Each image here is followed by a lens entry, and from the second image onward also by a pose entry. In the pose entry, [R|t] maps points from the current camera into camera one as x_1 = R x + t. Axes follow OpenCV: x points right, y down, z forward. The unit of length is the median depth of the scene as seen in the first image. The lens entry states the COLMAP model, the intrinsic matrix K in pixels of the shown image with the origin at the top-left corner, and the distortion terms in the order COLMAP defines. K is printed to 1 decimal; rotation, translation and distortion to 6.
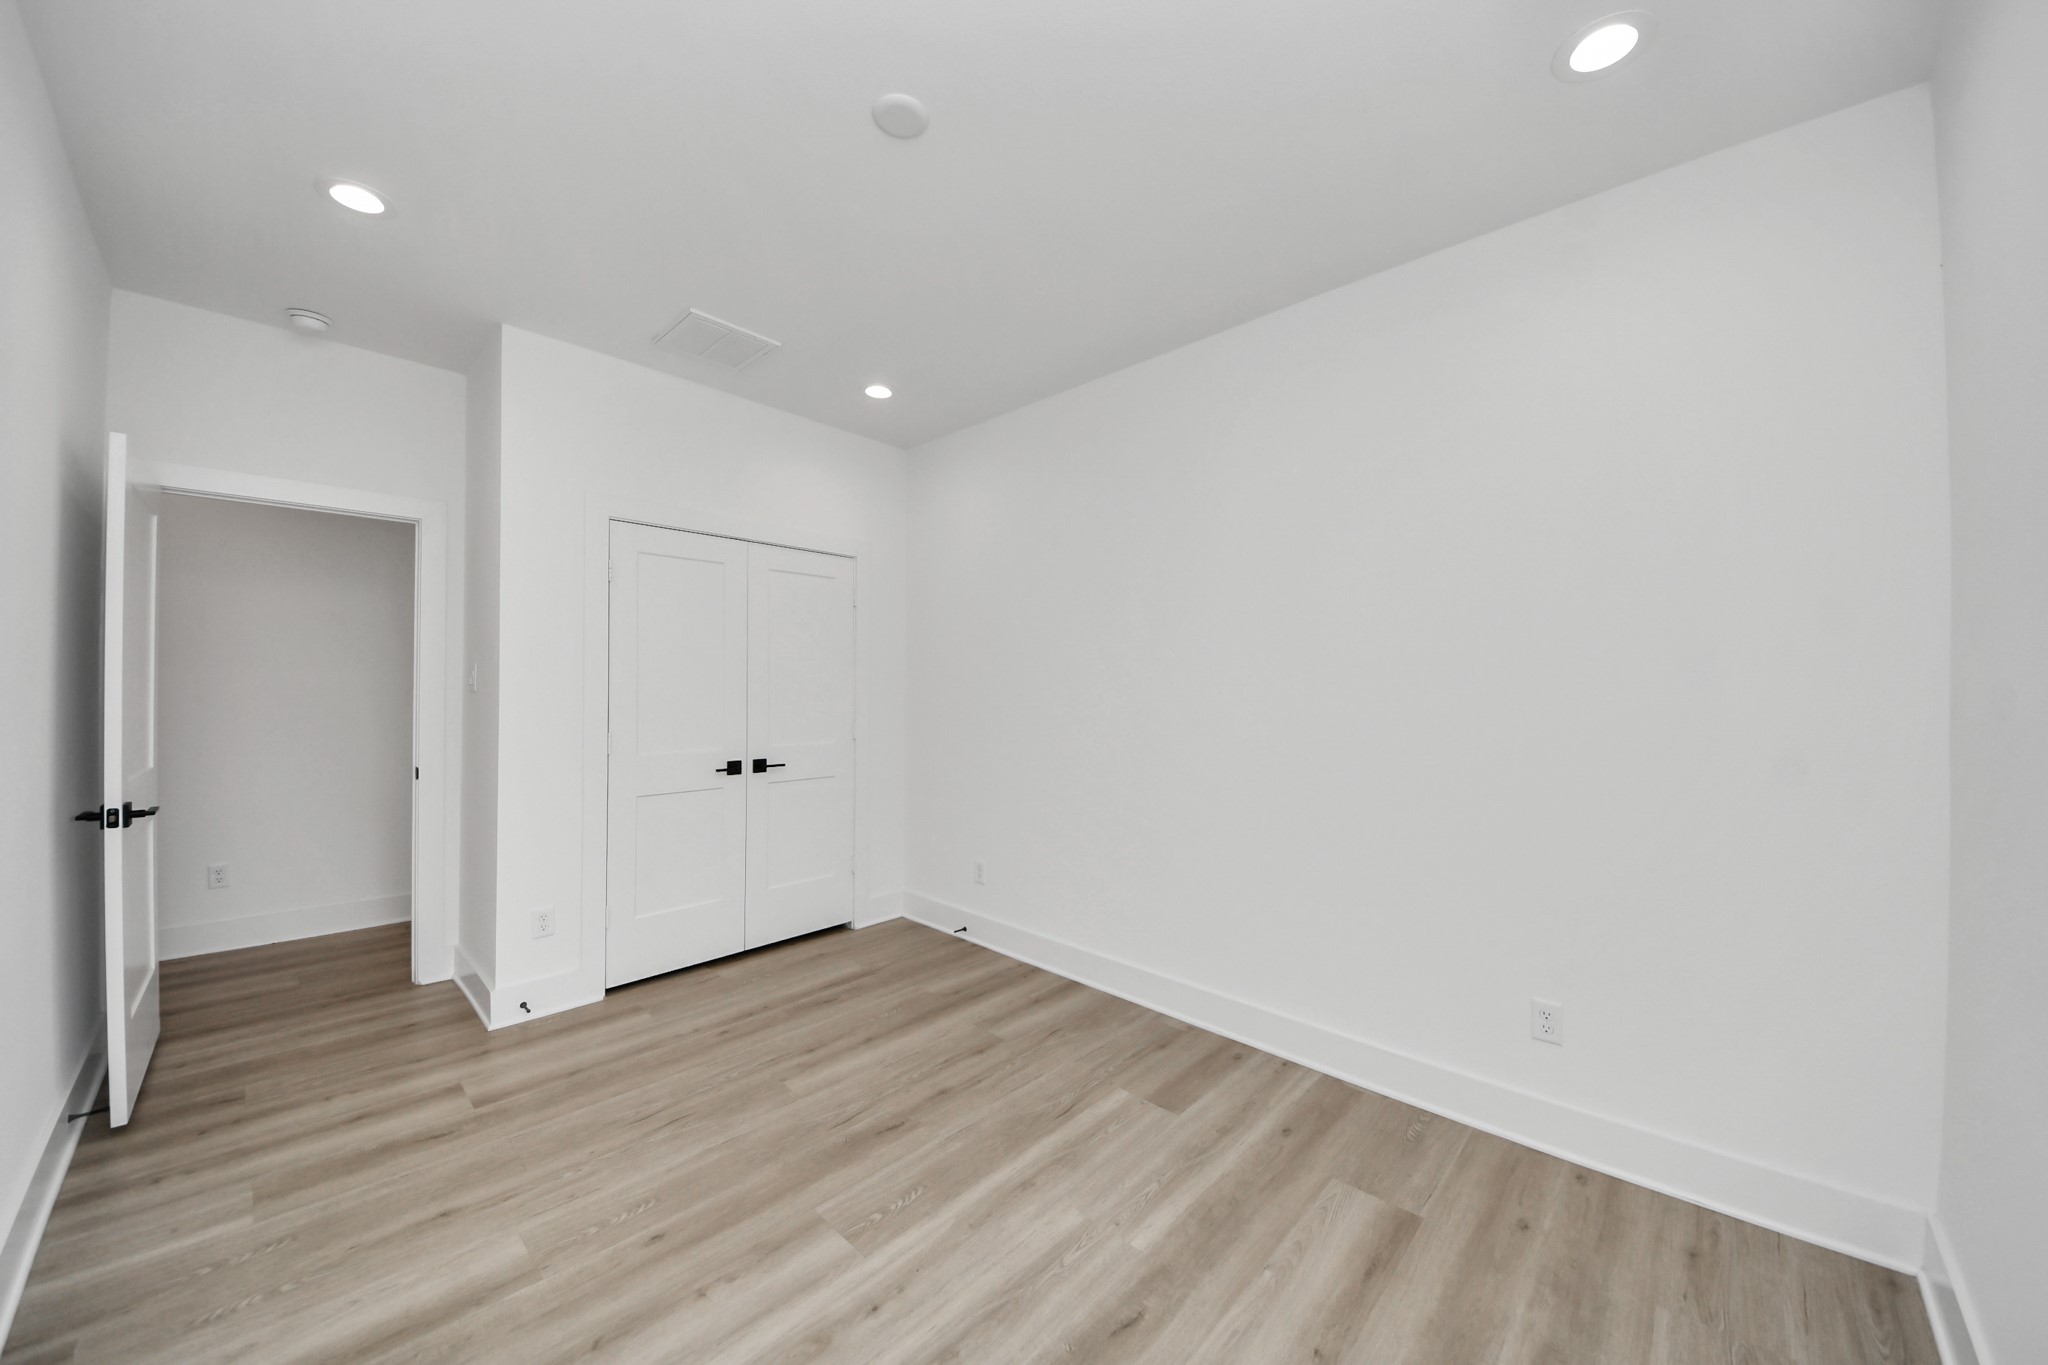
lens RADIAL K [[727.2, 0, 1018.3], [0, 727.2, 686.4], [0, 0, 1]] dist [0.037109, -0.019996]
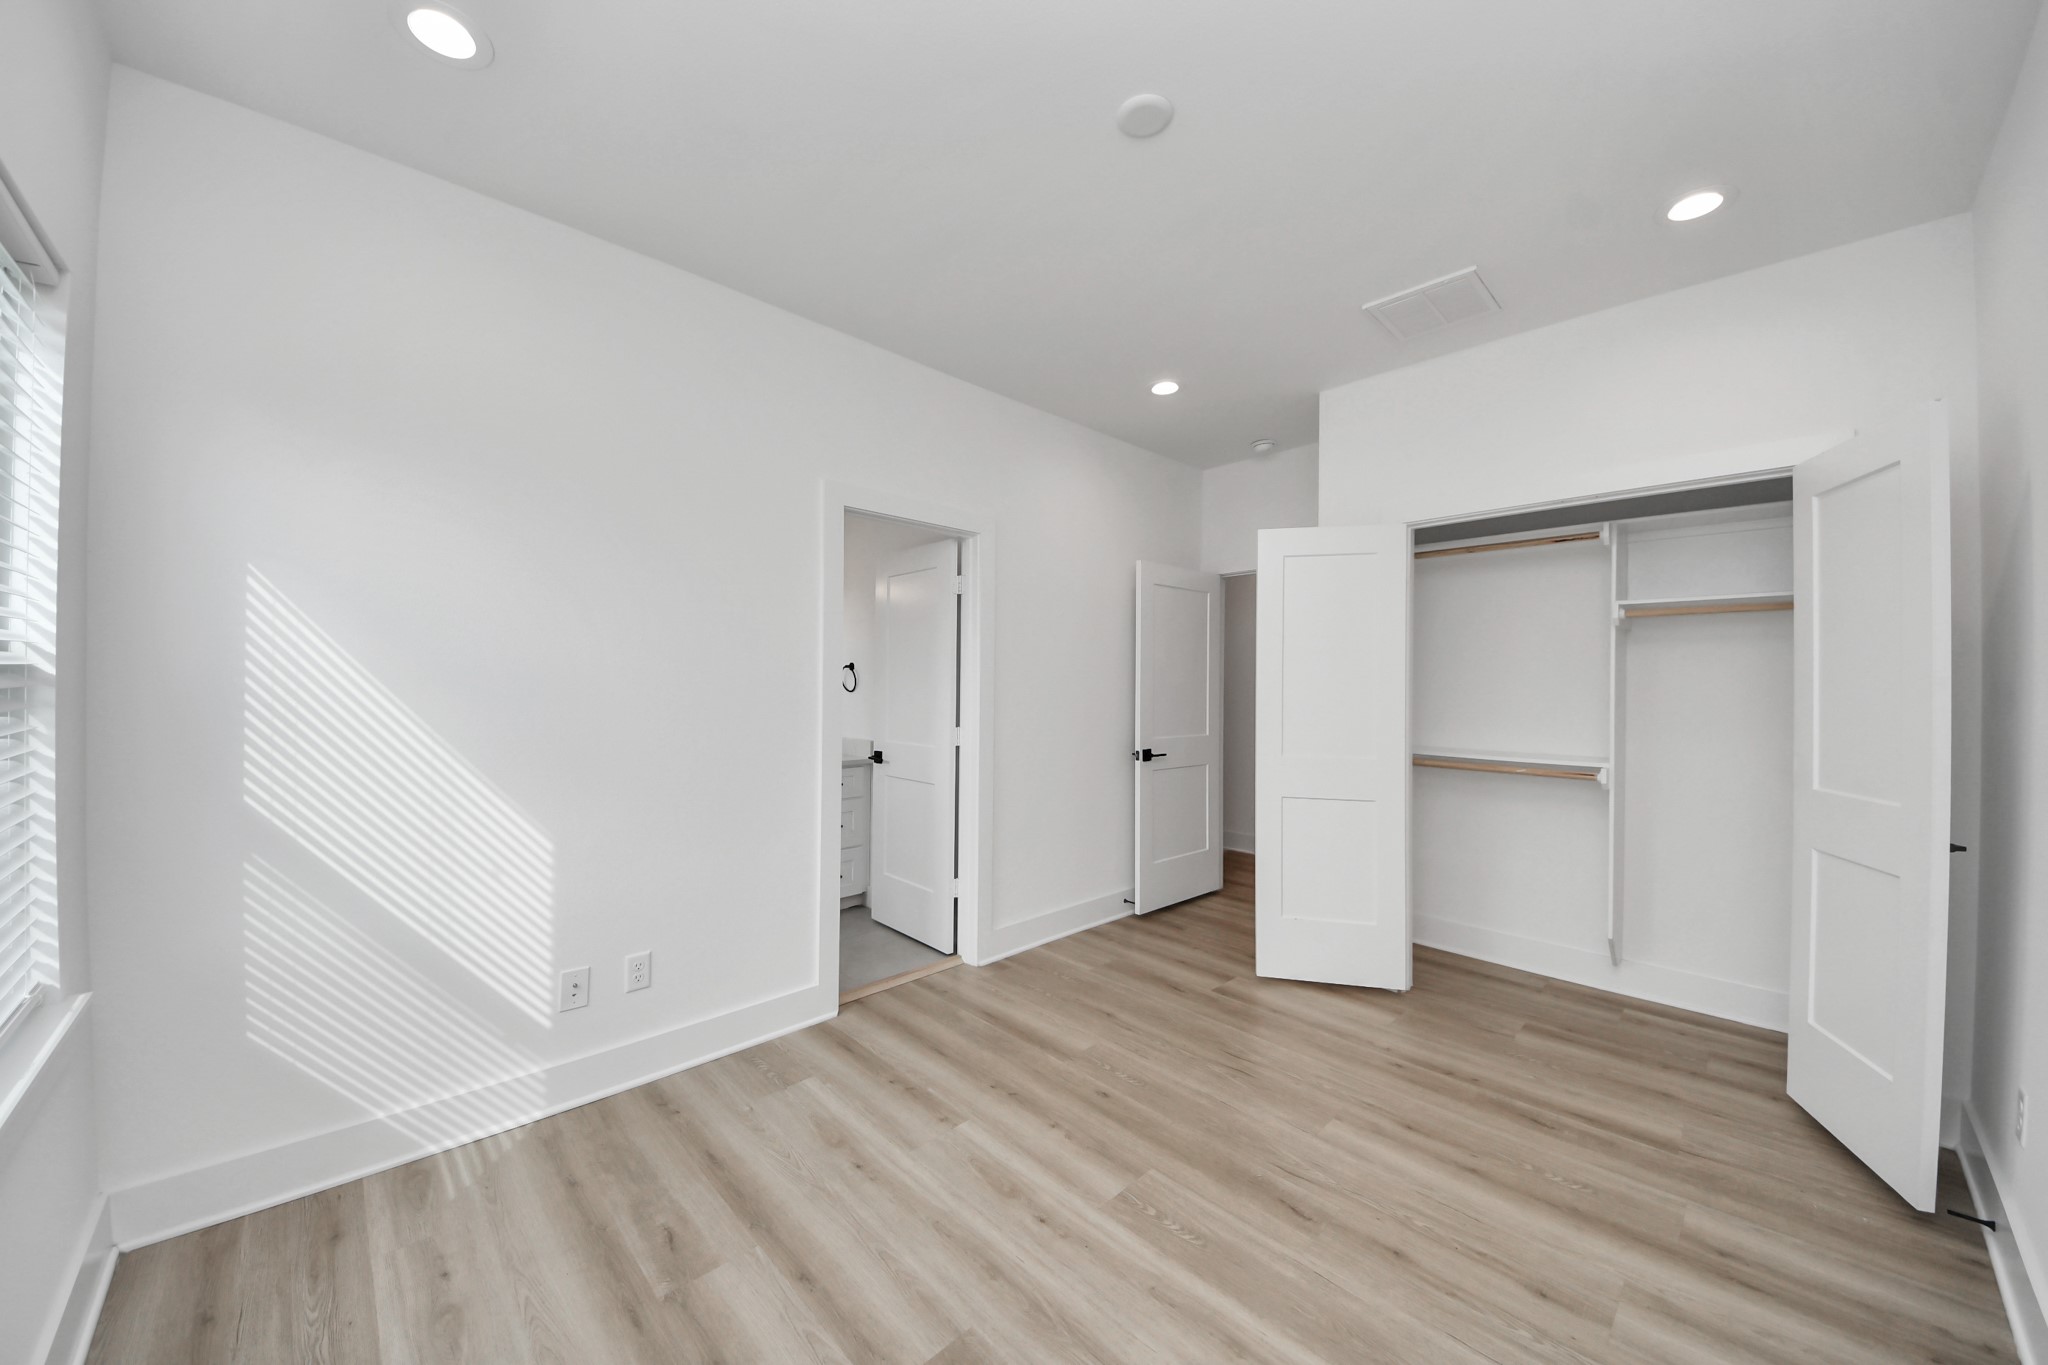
lens RADIAL K [[727.2, 0, 1018.3], [0, 727.2, 686.4], [0, 0, 1]] dist [0.037109, -0.019996]
pose [[-0.037220, -0.005814, -0.999290, 0.694640], [-0.006653, 0.999962, -0.005570, 0.007391], [0.999285, 0.006441, -0.037257, 0.716889]]
